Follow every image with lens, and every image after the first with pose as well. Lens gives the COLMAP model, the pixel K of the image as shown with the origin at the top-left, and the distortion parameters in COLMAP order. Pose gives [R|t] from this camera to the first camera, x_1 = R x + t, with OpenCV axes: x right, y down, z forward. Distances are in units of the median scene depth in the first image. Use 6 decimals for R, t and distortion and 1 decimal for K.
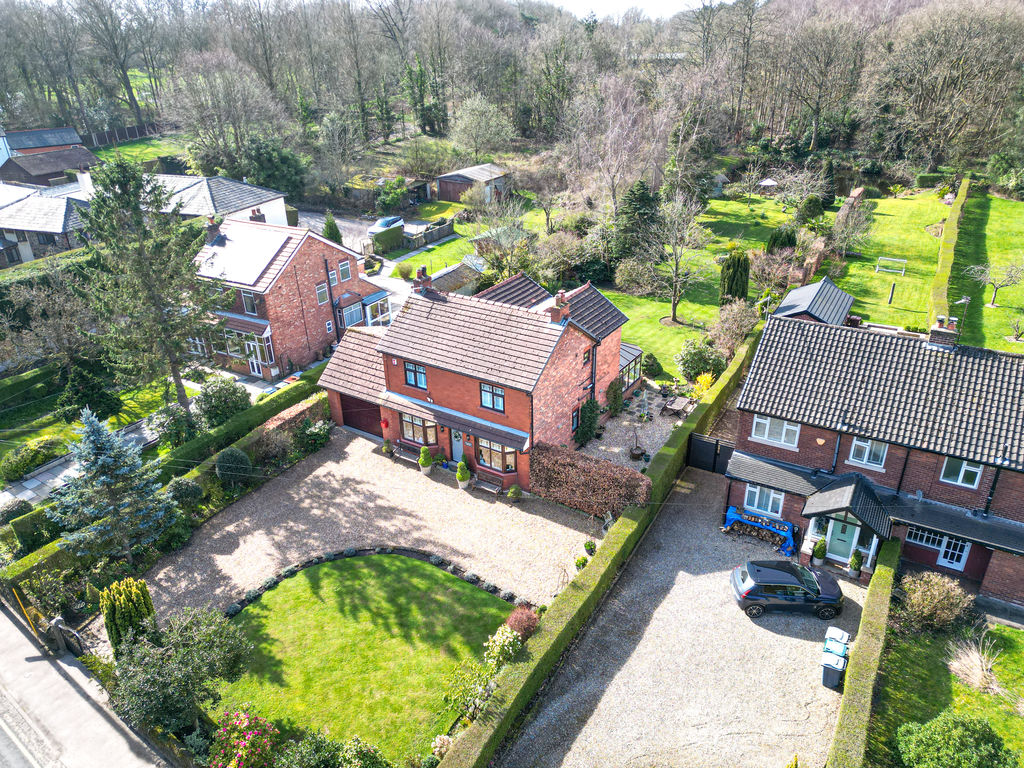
lens RADIAL K [[699.8, 0, 510.8], [0, 699.8, 384.4], [0, 0, 1]] dist [0.026477, 0.001649]
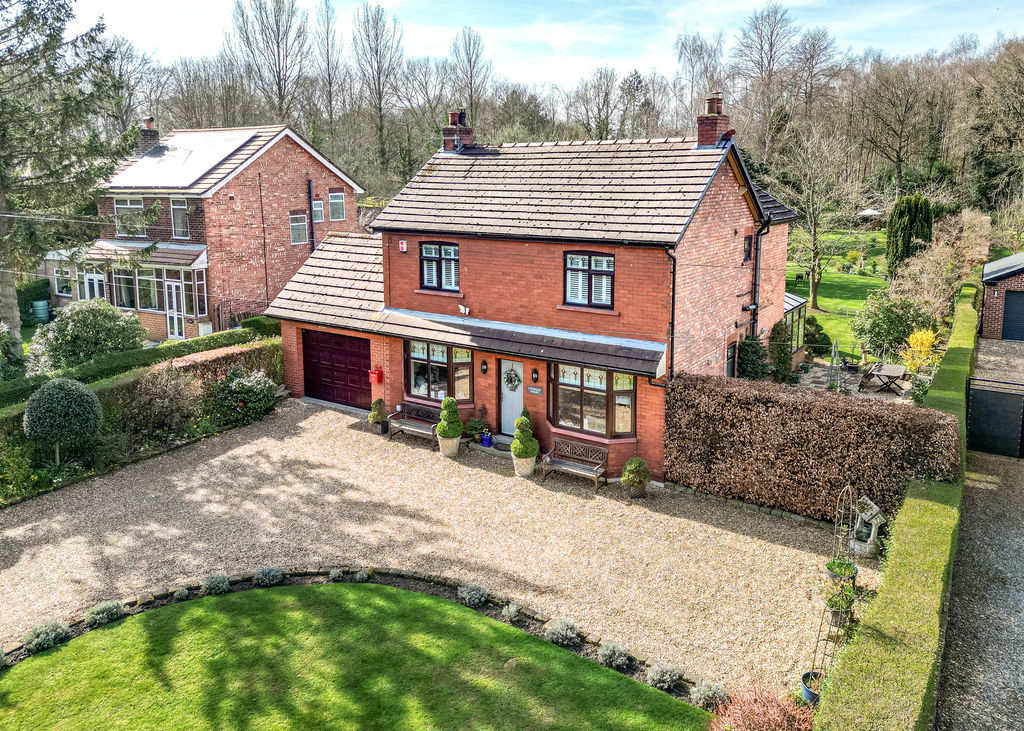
lens RADIAL K [[764.2, 0, 529.4], [0, 764.2, 281.7], [0, 0, 1]] dist [0.024905, -0.014013]
pose [[0.999827, 0.018179, -0.003852, -0.066520], [-0.018480, 0.950872, -0.309031, 0.190265], [-0.001955, 0.309049, 0.951044, 0.458256]]
